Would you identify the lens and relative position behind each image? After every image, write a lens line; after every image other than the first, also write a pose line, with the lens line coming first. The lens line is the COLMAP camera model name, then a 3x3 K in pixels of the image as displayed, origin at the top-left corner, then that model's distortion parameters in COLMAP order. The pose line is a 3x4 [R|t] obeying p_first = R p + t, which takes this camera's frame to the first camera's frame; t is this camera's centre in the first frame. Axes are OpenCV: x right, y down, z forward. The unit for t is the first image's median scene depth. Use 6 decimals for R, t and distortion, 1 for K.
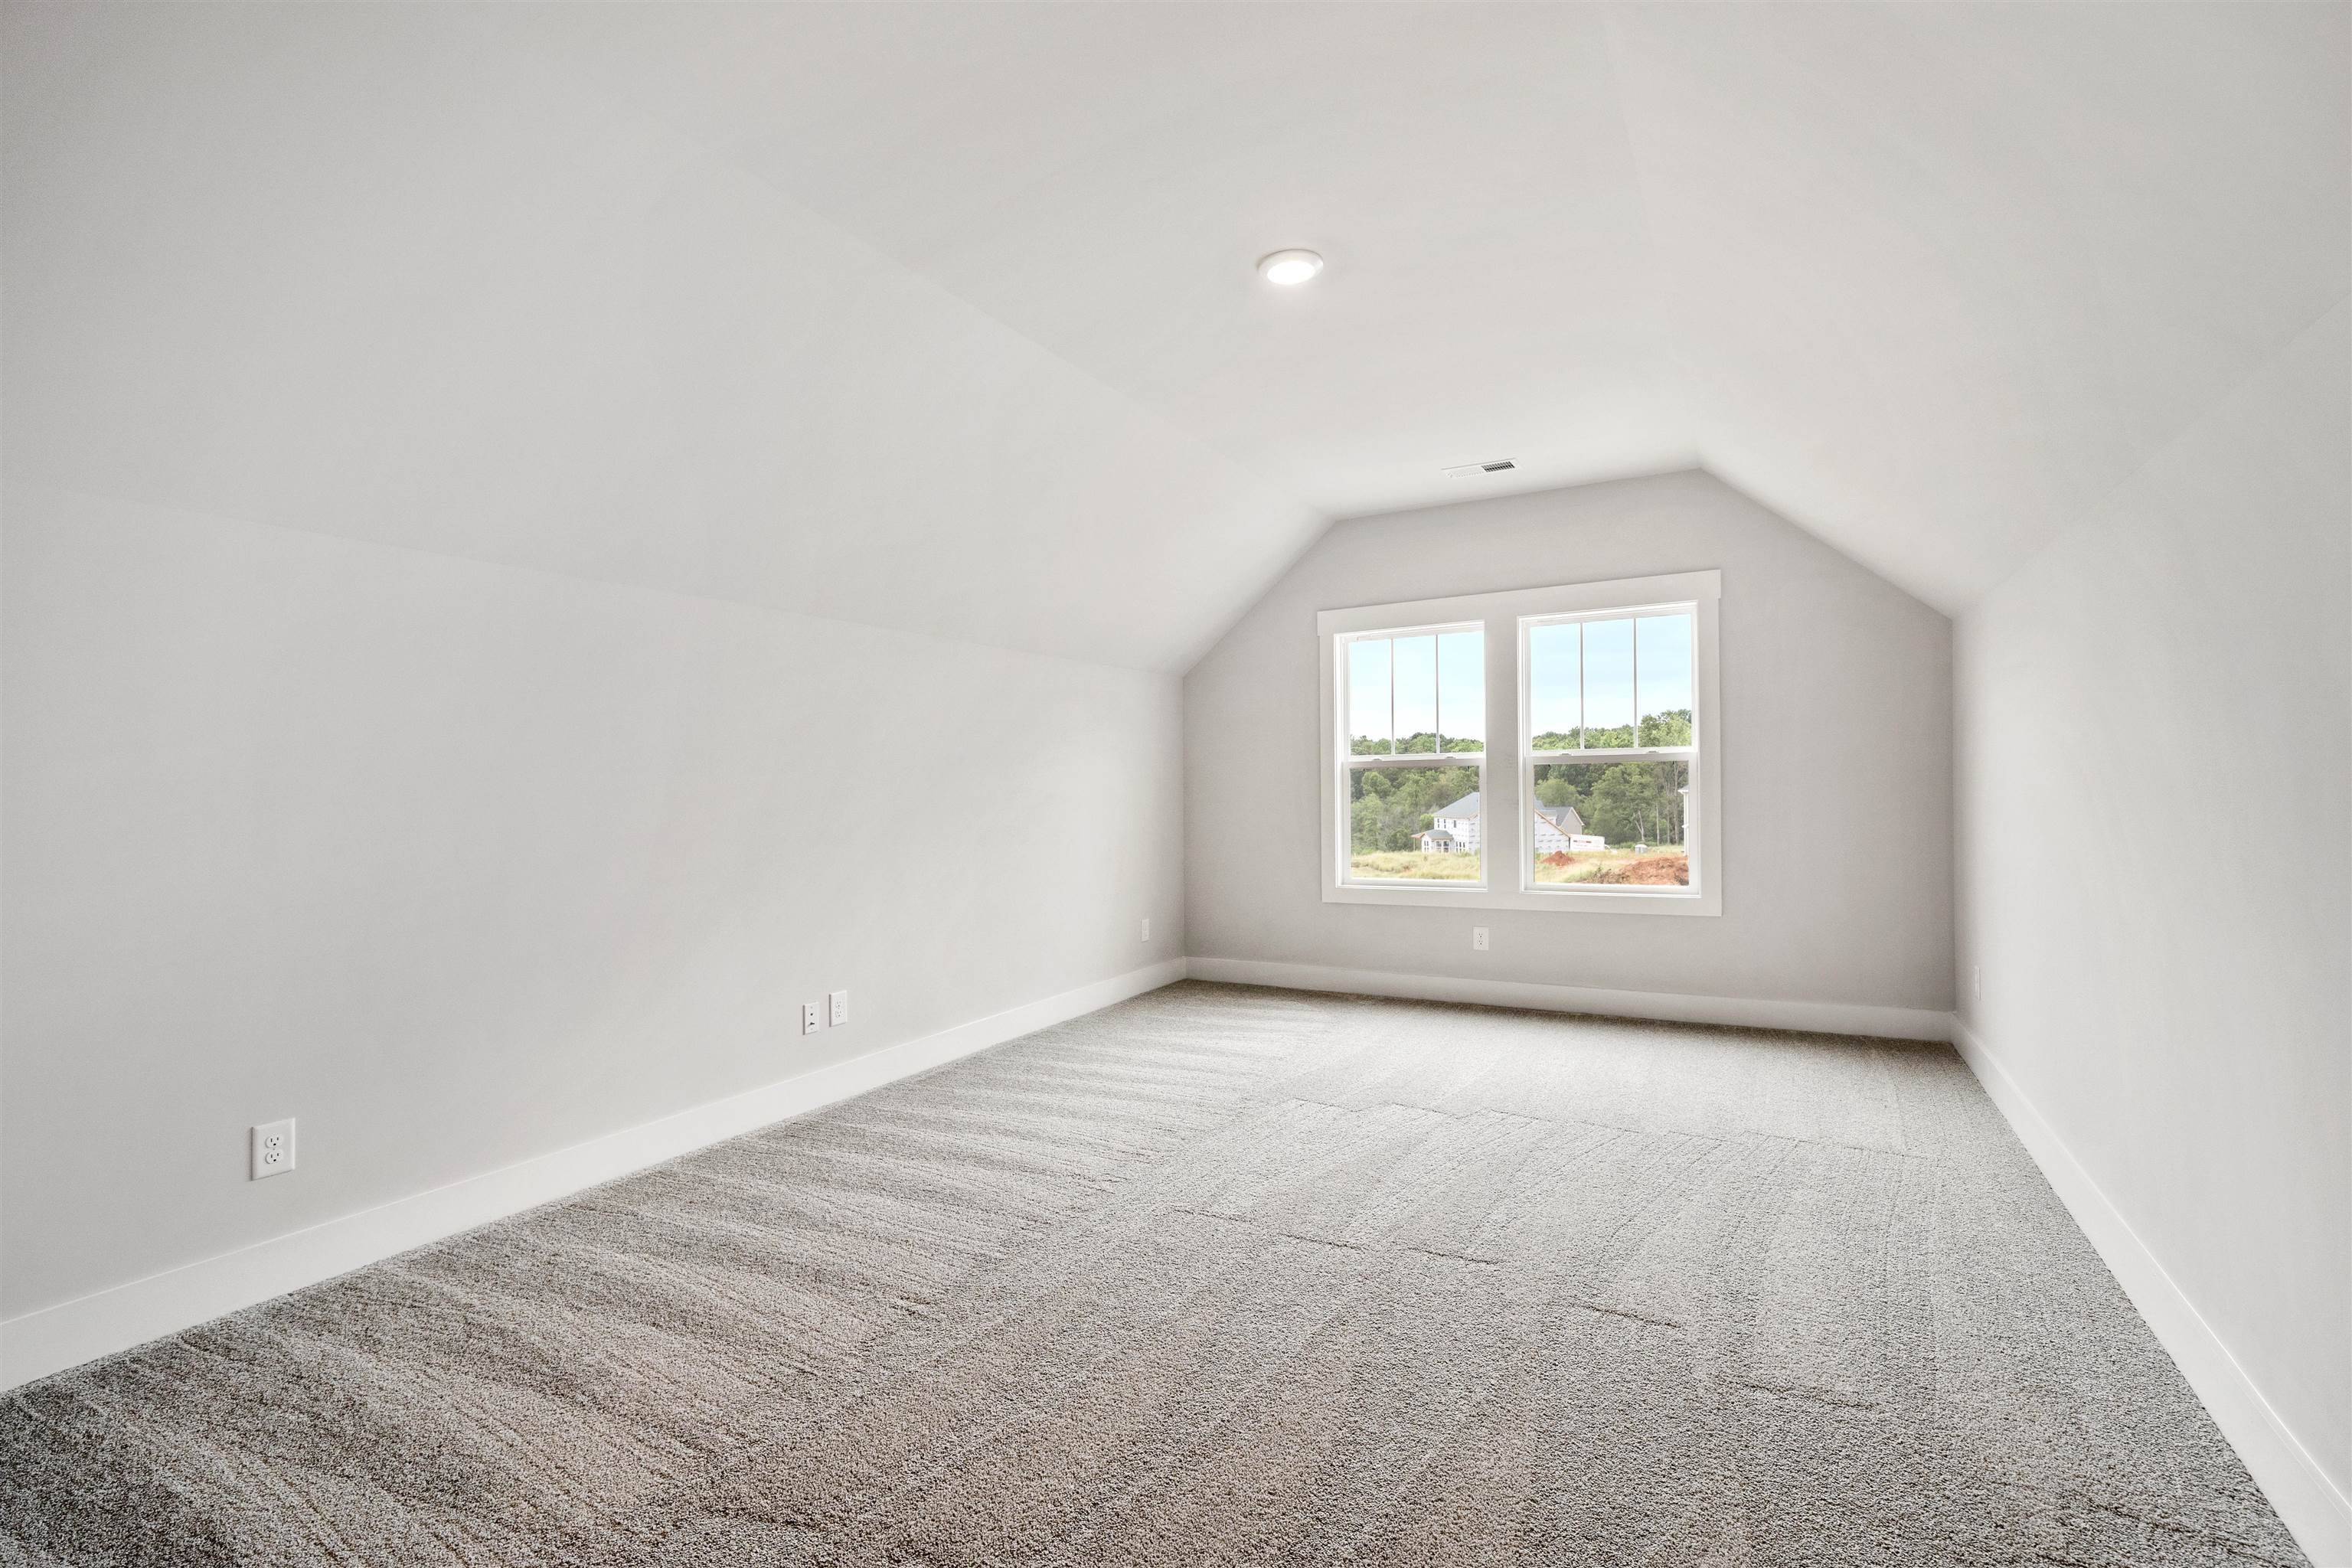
lens RADIAL K [[1097.3, 0, 1177.9], [0, 1097.3, 780.9], [0, 0, 1]] dist [0.002763, 0.000106]
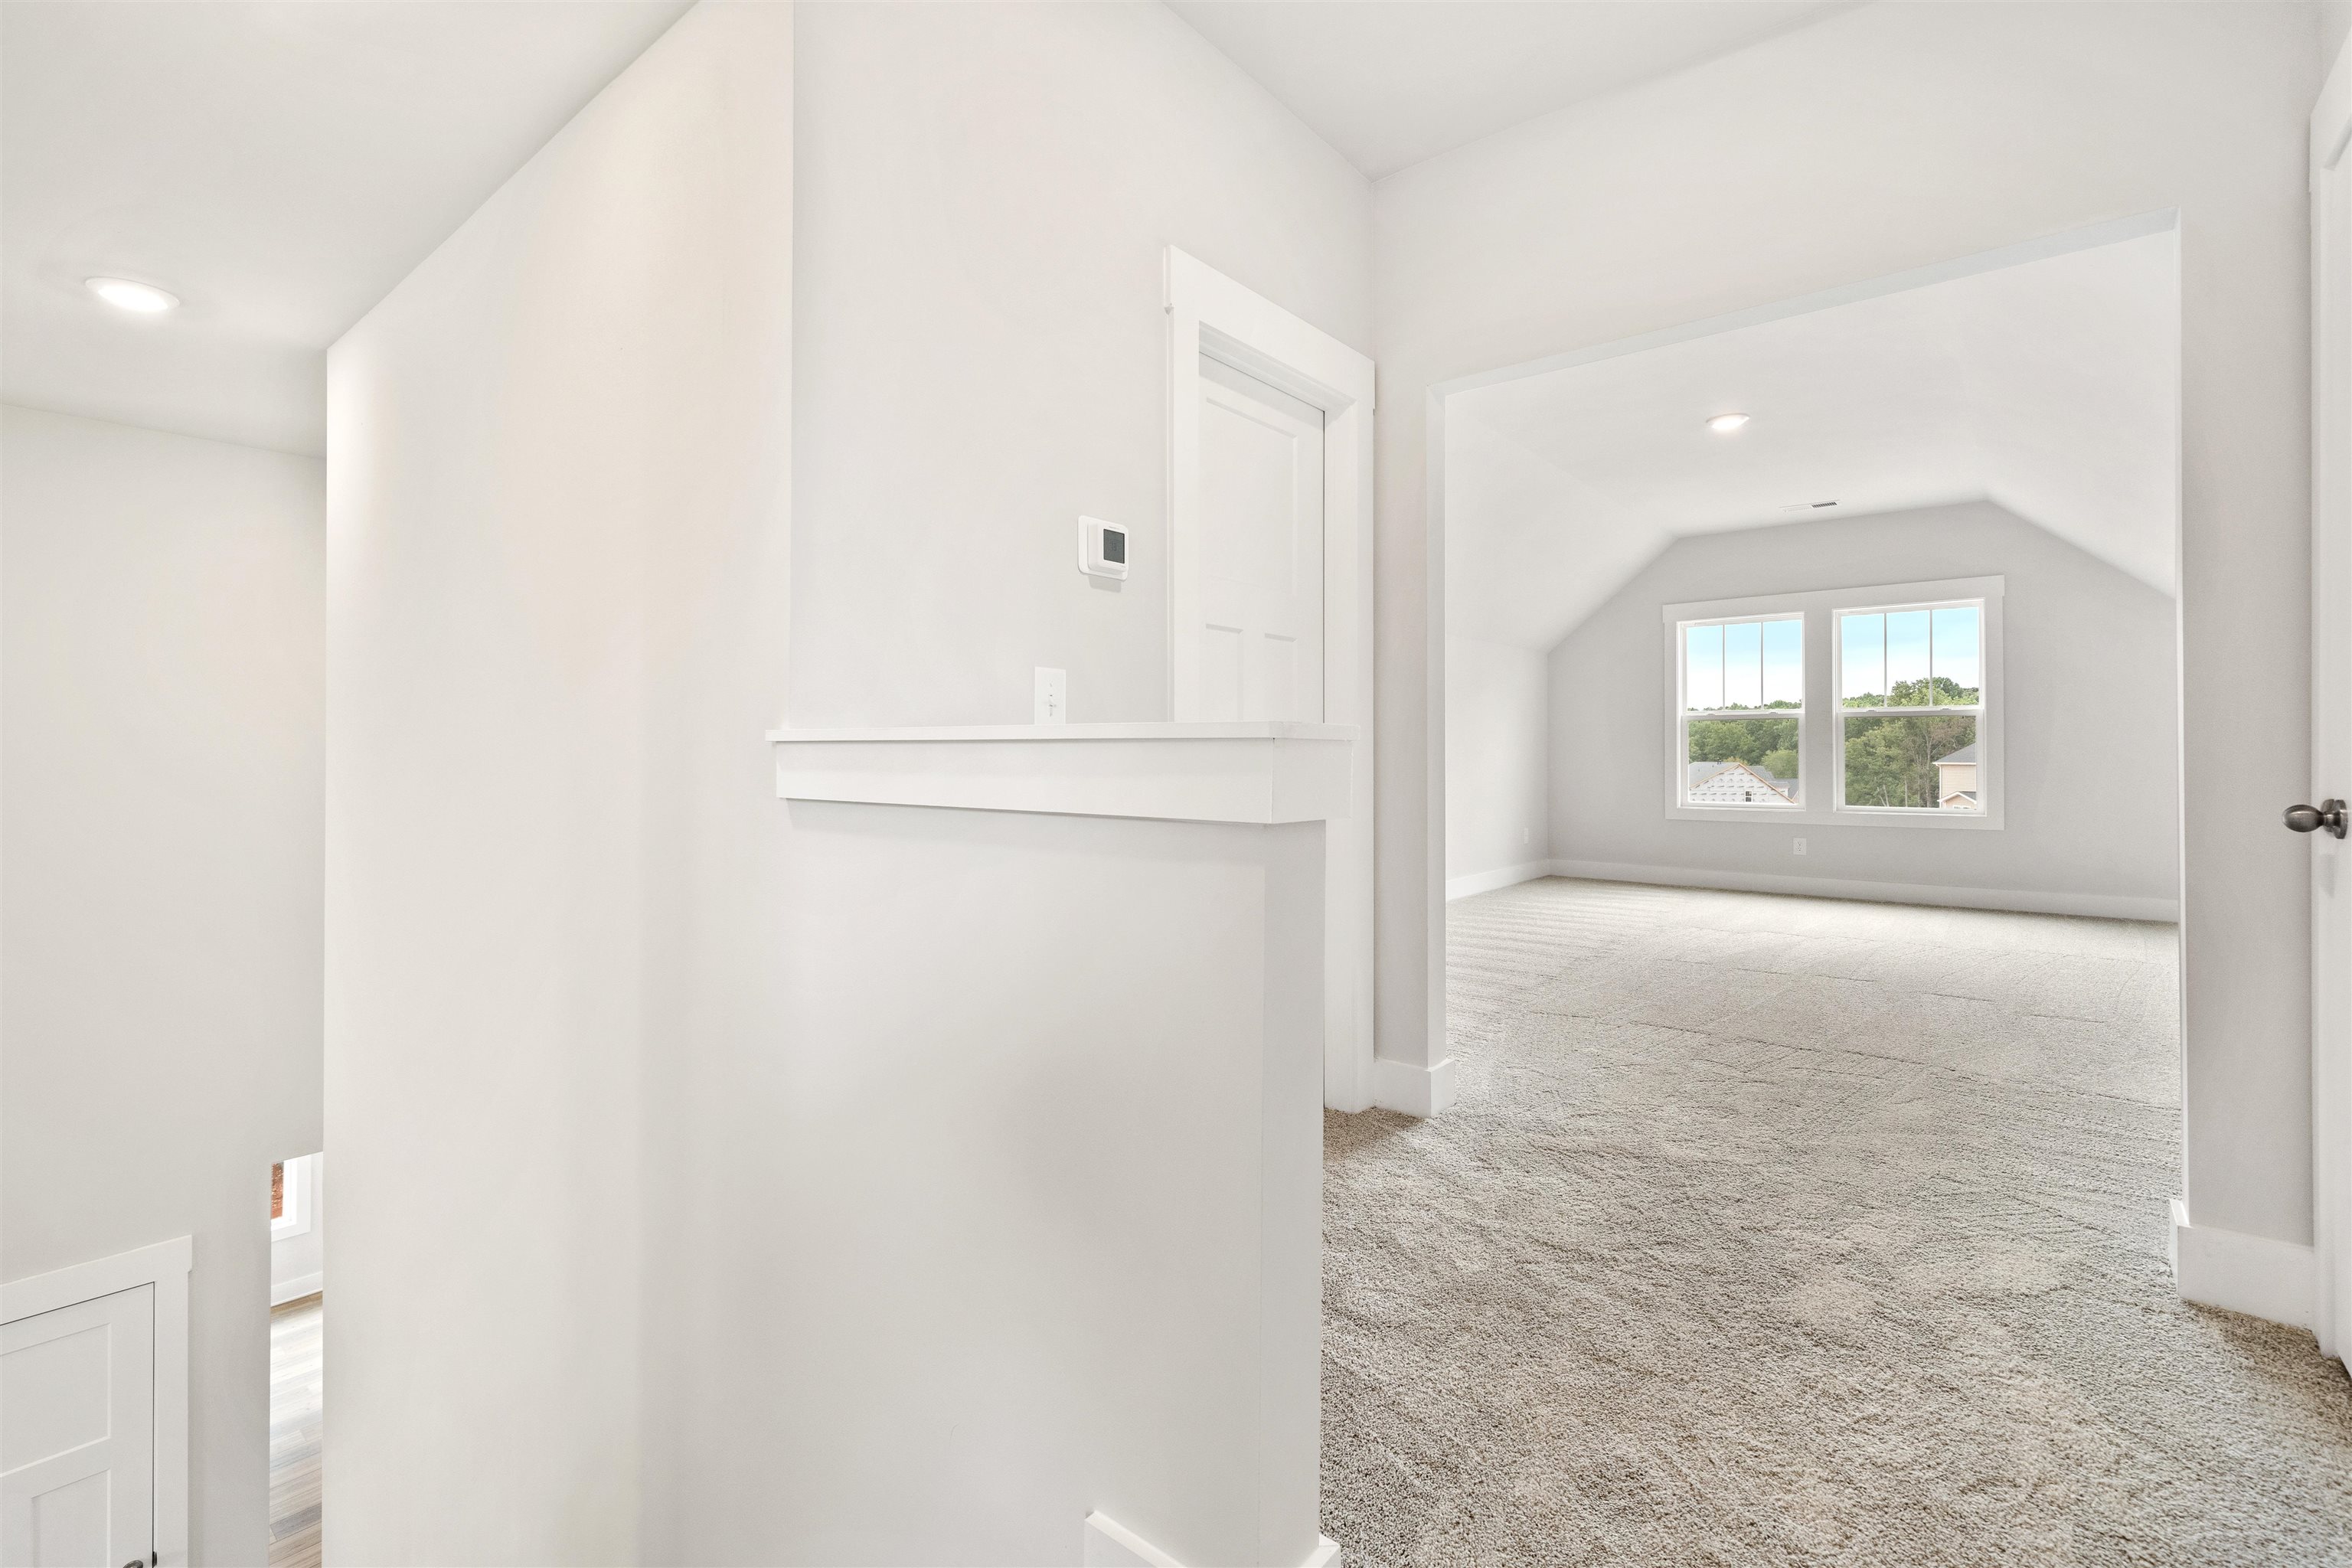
lens RADIAL K [[1066.4, 0, 1131.8], [0, 1066.4, 737.7], [0, 0, 1]] dist [-0.004234, -0.000547]
pose [[0.976514, 0.015454, -0.214897, -0.238647], [-0.016644, 0.999855, -0.003730, 0.026521], [0.214808, 0.007219, 0.976630, -0.444509]]
